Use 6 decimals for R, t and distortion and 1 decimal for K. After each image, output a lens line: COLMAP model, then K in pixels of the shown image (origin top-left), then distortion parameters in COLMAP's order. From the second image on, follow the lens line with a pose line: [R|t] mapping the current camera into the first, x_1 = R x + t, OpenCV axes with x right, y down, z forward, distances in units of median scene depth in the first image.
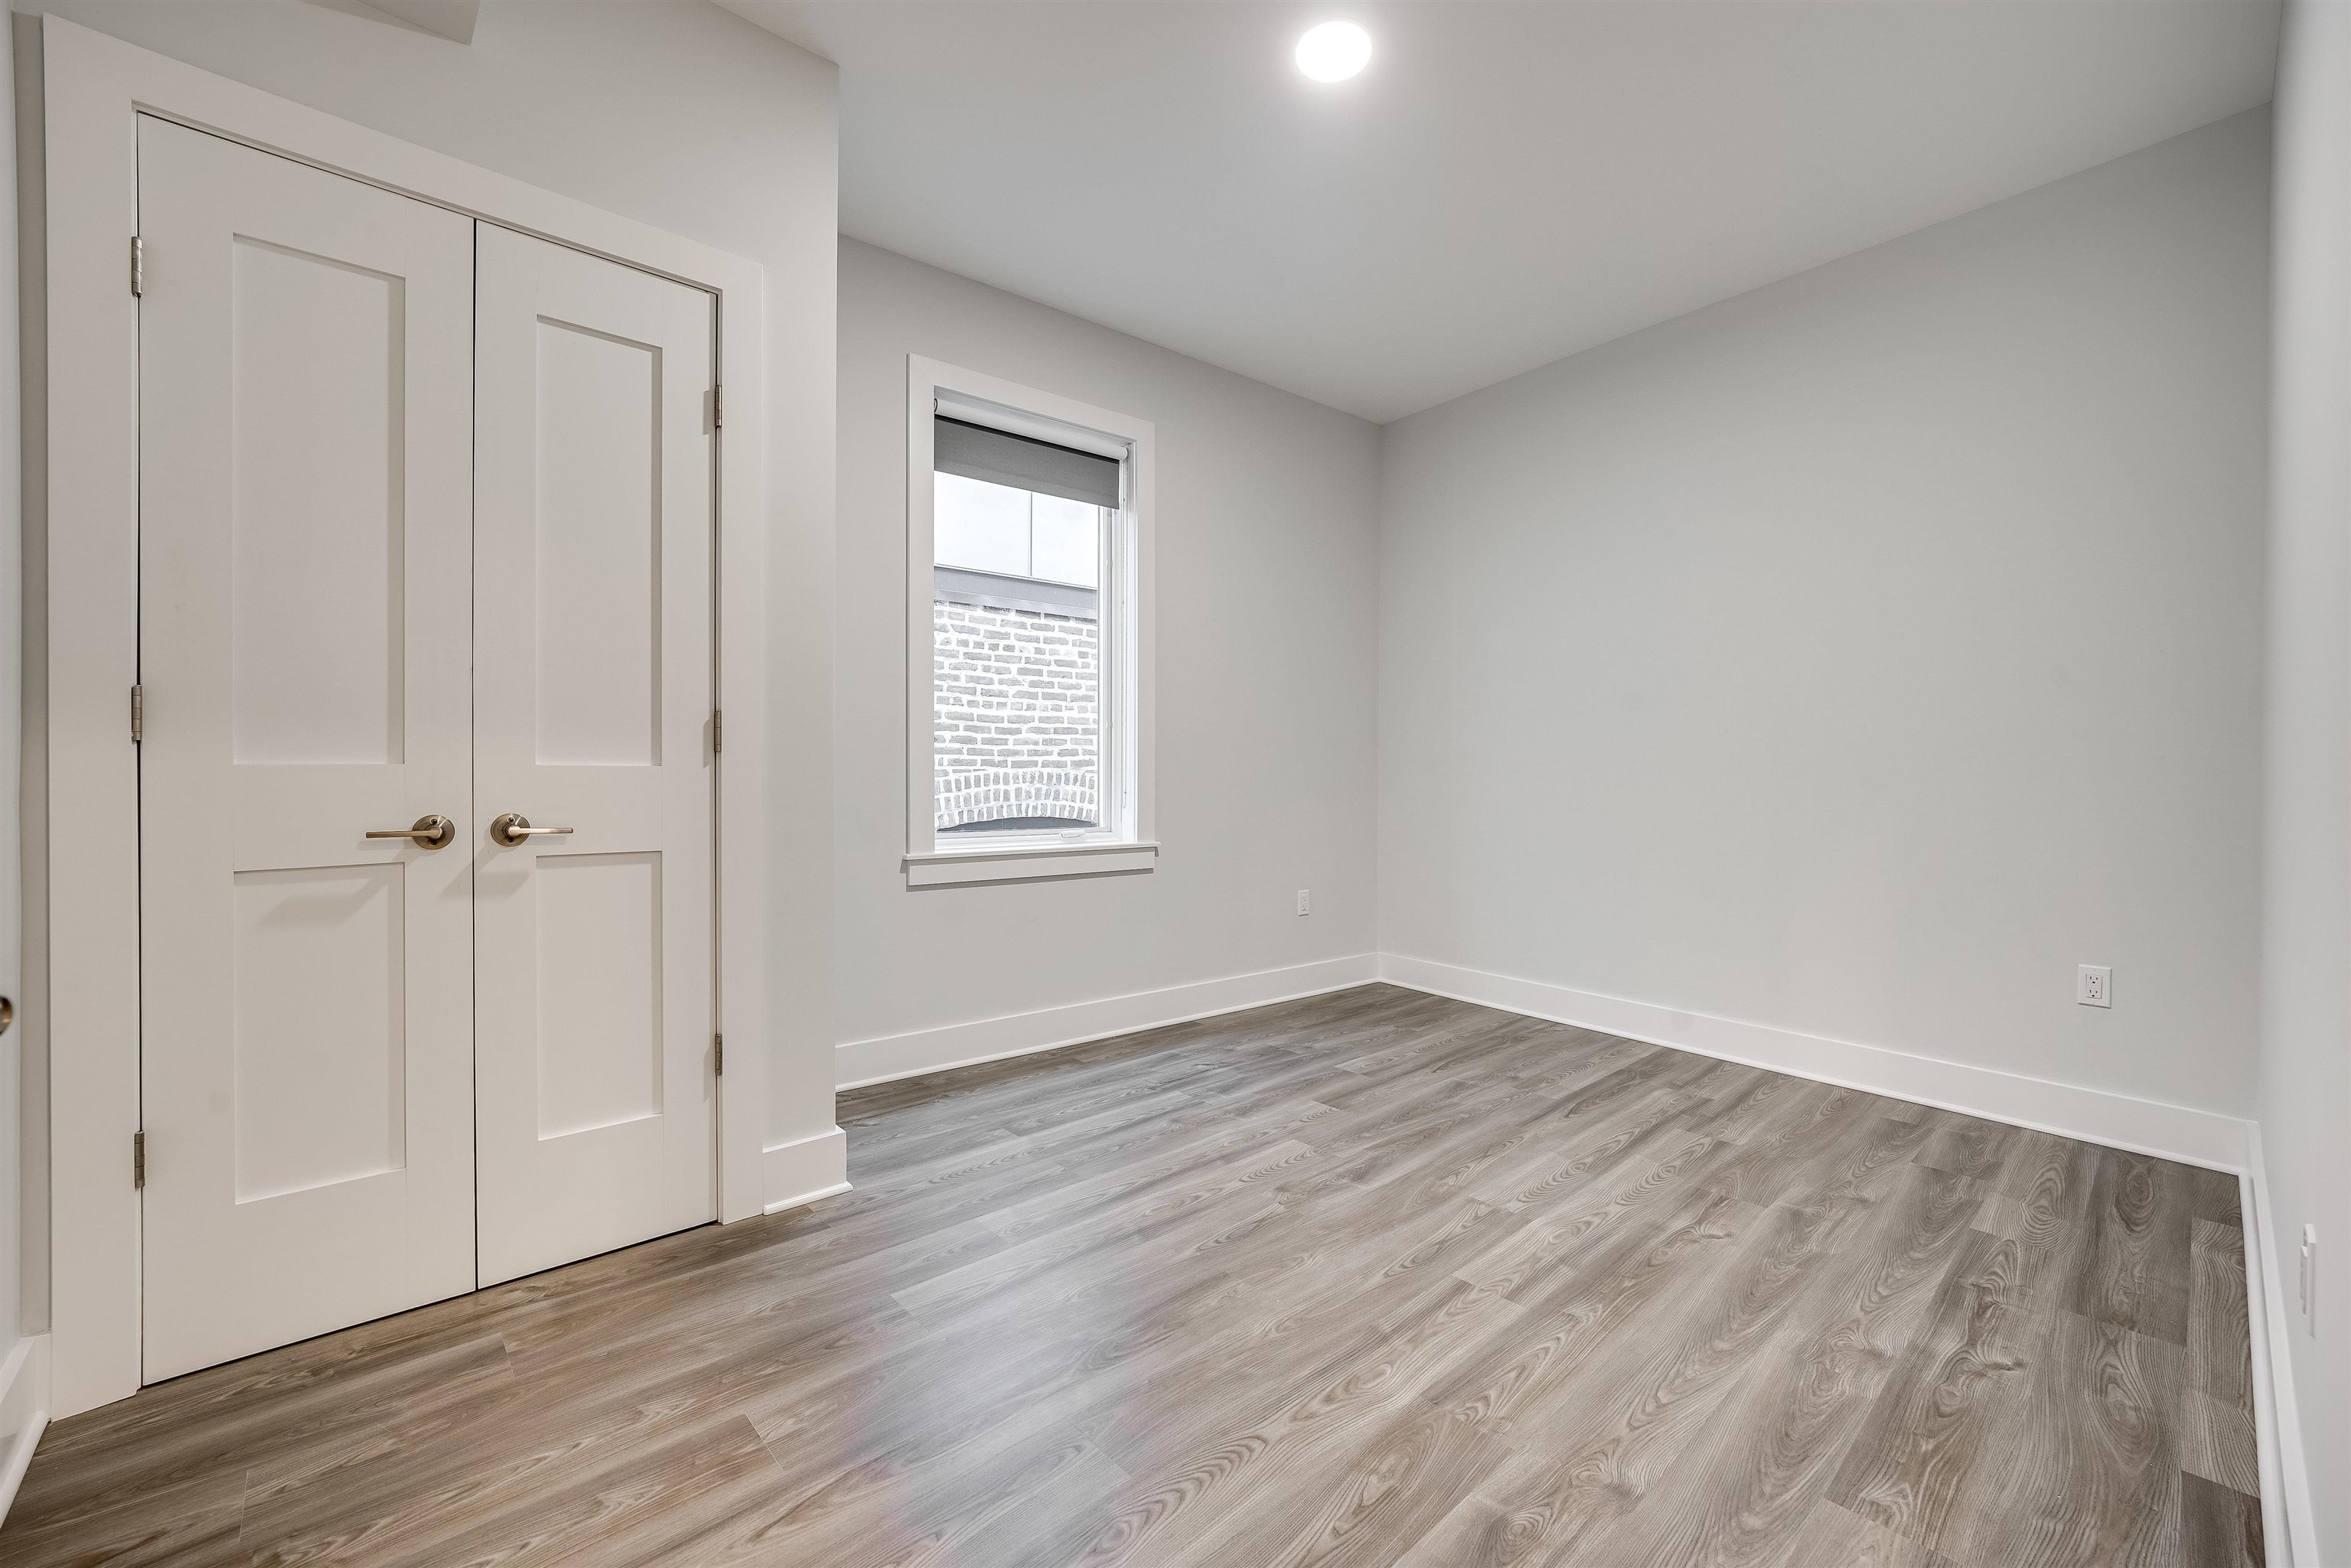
lens RADIAL K [[951.2, 0, 1184.4], [0, 951.2, 775.4], [0, 0, 1]] dist [-0.013930, 0.004000]
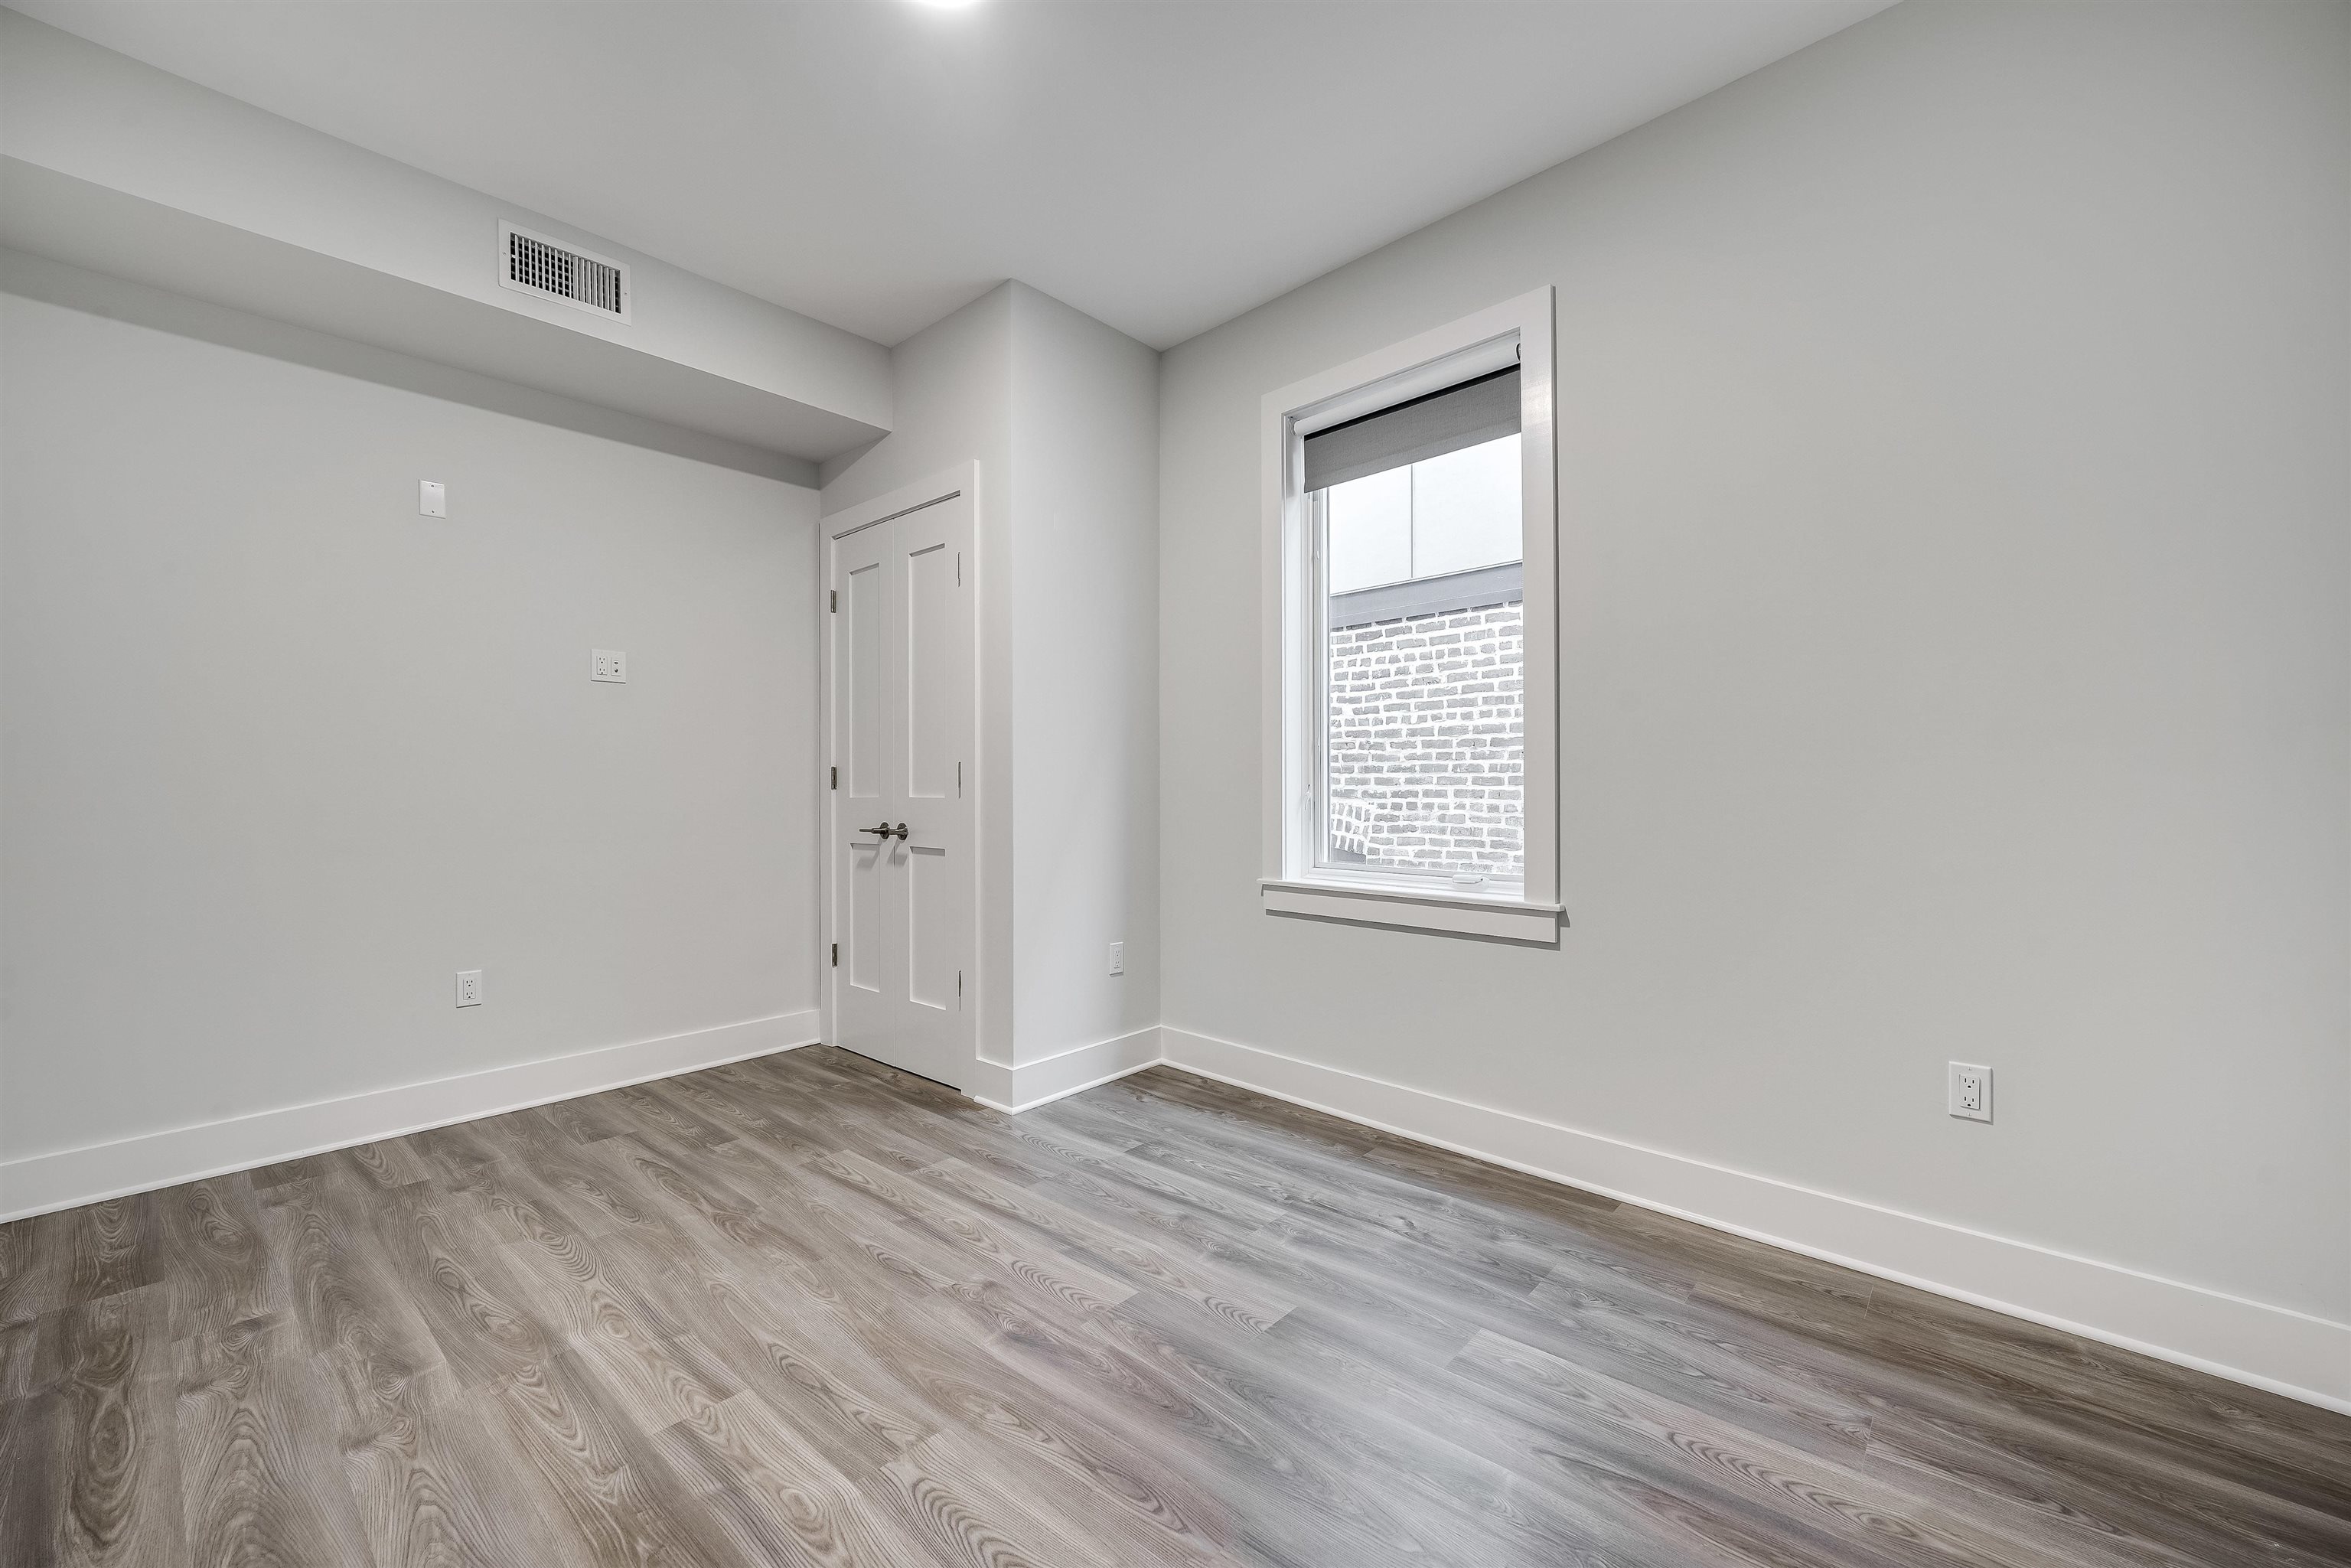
lens RADIAL K [[951.2, 0, 1181.7], [0, 951.2, 784.2], [0, 0, 1]] dist [-0.013930, 0.004000]
pose [[0.102194, -0.007567, -0.994736, 0.876227], [0.003018, 0.999969, -0.007297, -0.014938], [0.994760, -0.002256, 0.102213, 0.962880]]
